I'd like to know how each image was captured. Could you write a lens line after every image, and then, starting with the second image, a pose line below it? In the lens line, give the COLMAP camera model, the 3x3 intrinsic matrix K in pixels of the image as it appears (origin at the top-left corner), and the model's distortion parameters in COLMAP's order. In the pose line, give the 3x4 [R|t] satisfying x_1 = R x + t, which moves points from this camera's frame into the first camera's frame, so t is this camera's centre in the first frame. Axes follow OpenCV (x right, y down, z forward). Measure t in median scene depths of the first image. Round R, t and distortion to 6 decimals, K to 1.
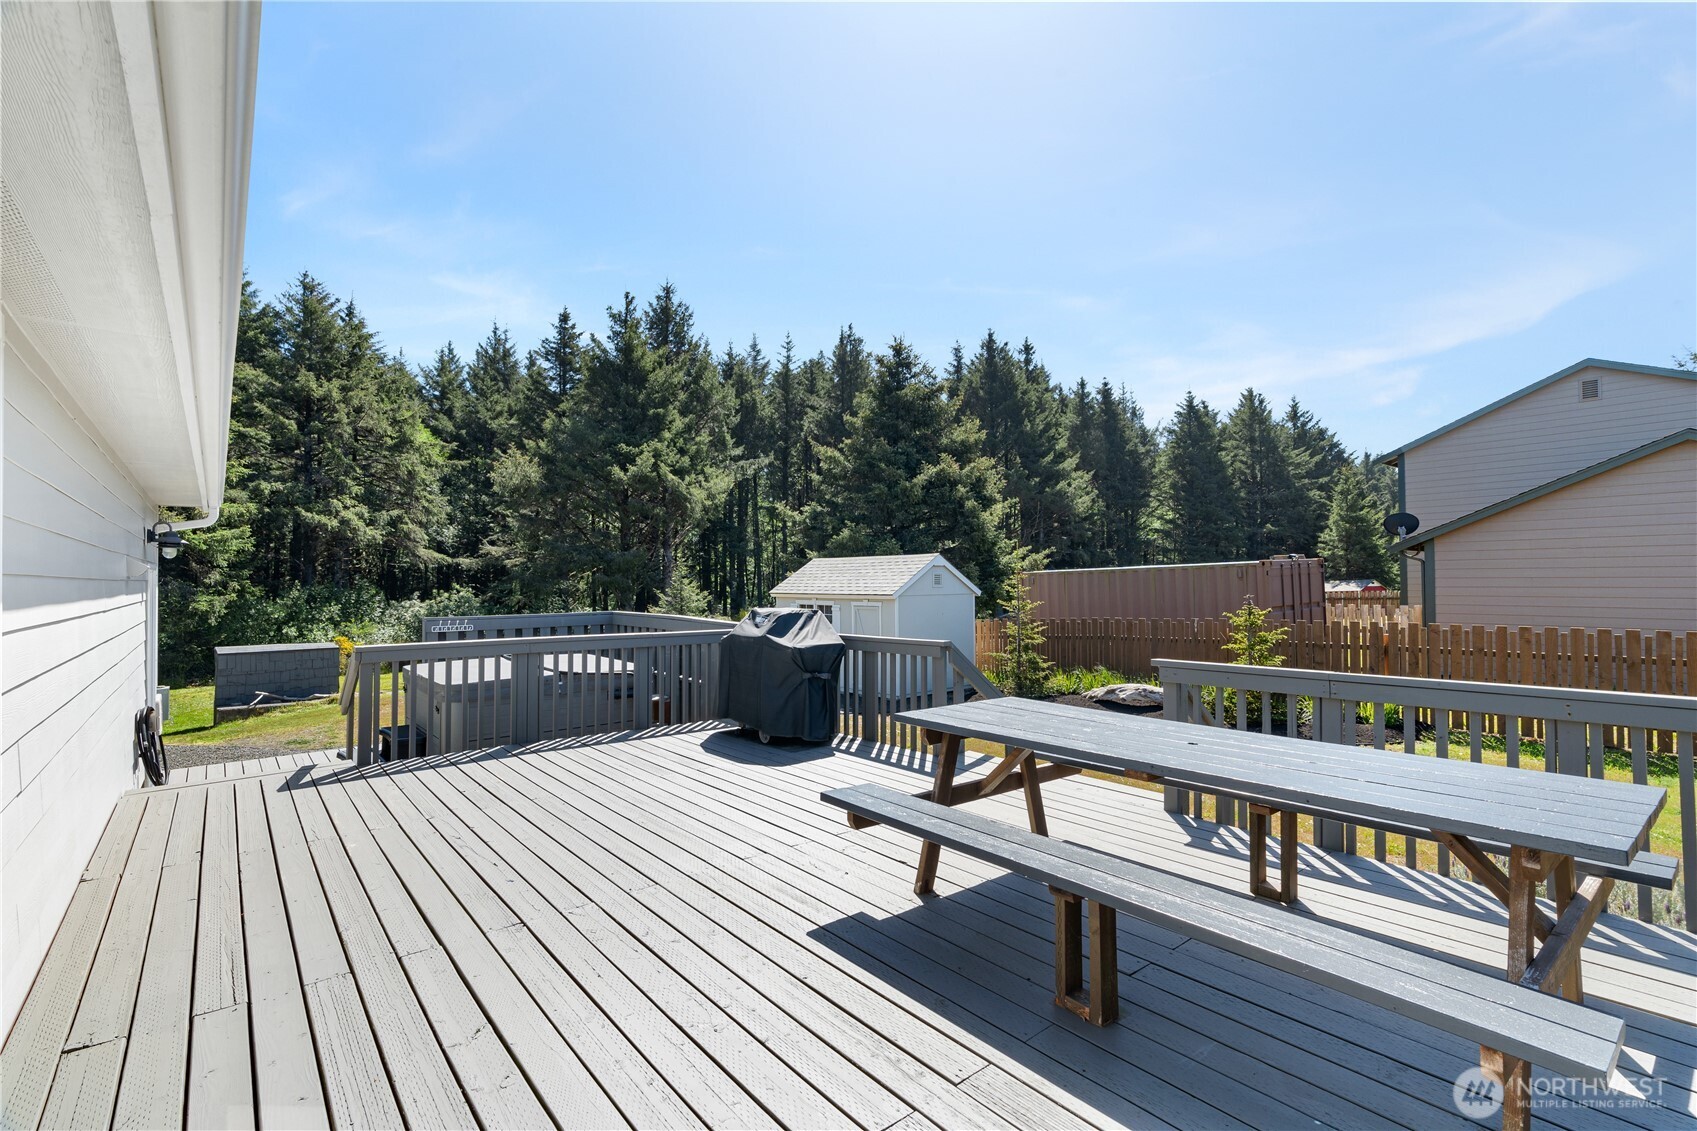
lens RADIAL K [[776.2, 0, 865.8], [0, 776.2, 565.7], [0, 0, 1]] dist [-0.001828, 0.001240]
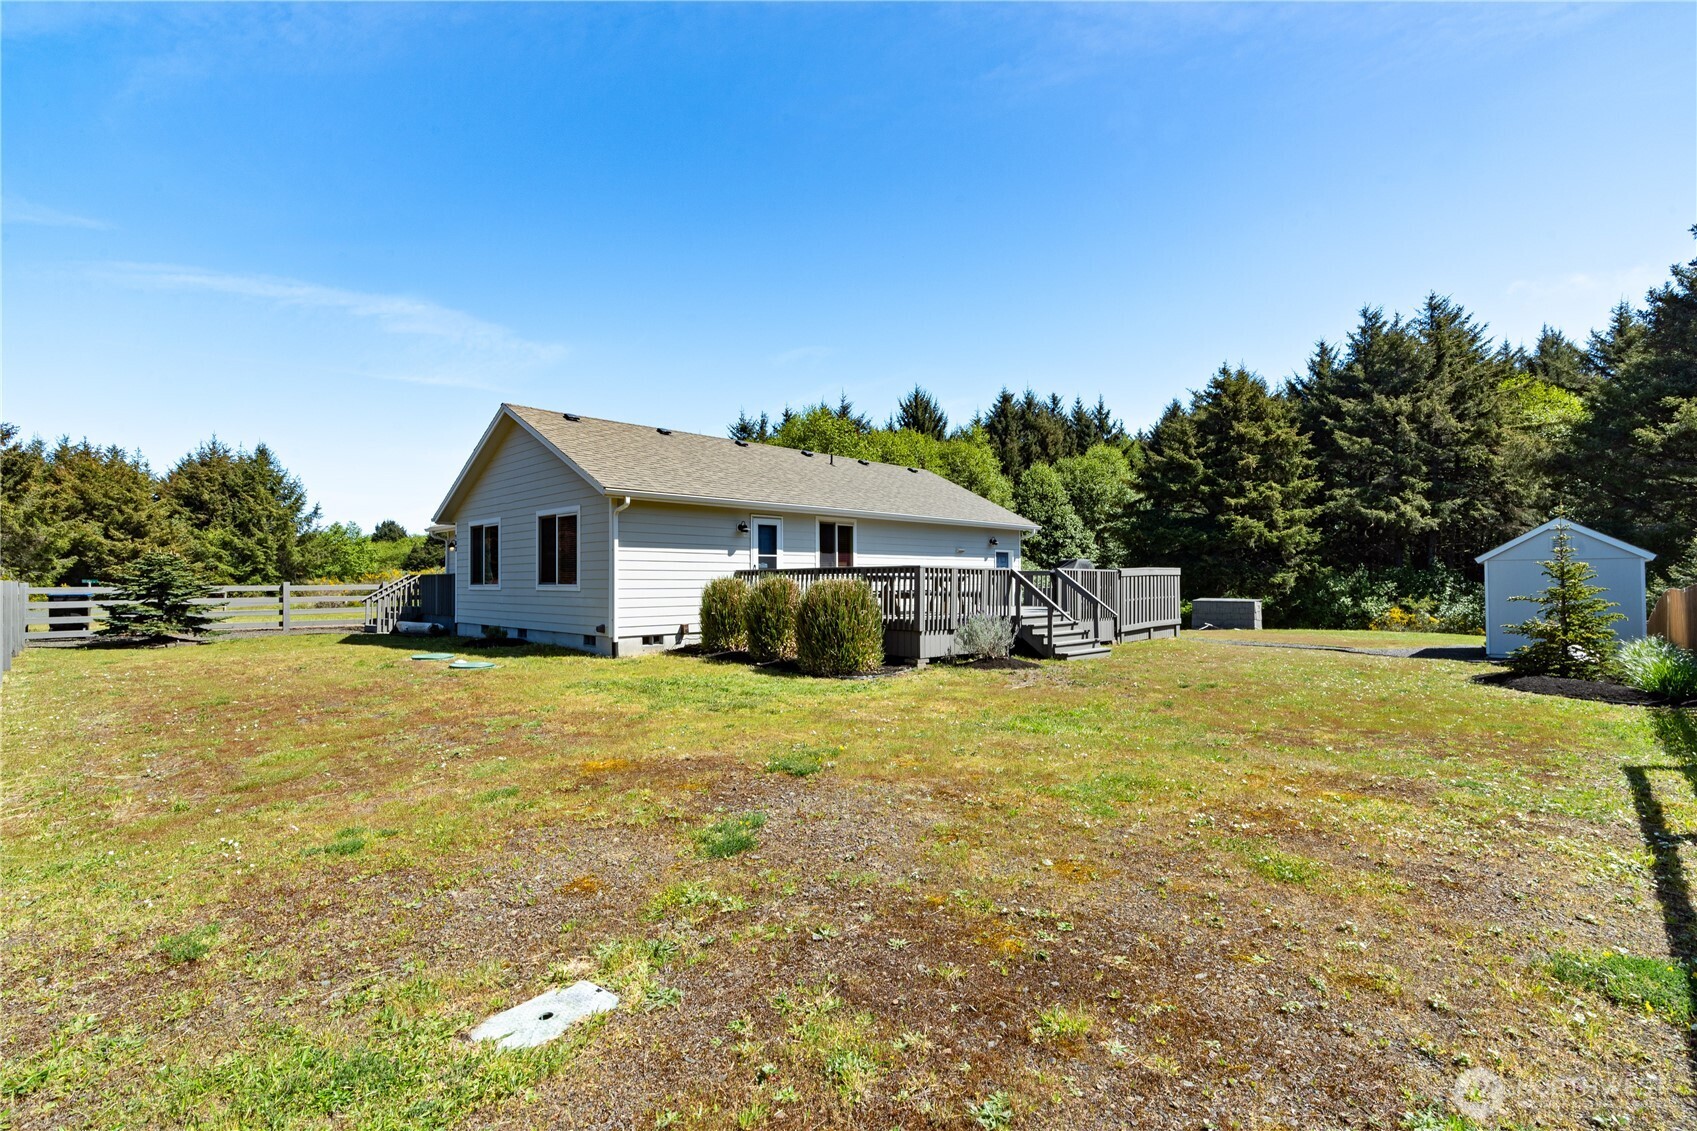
lens RADIAL K [[776.2, 0, 849.6], [0, 776.2, 569.0], [0, 0, 1]] dist [-0.001828, 0.001240]
pose [[0.137368, -0.000384, -0.990520, 0.405758], [0.018182, 0.999832, 0.002134, 0.010253], [0.990353, -0.018303, 0.137352, -0.018946]]
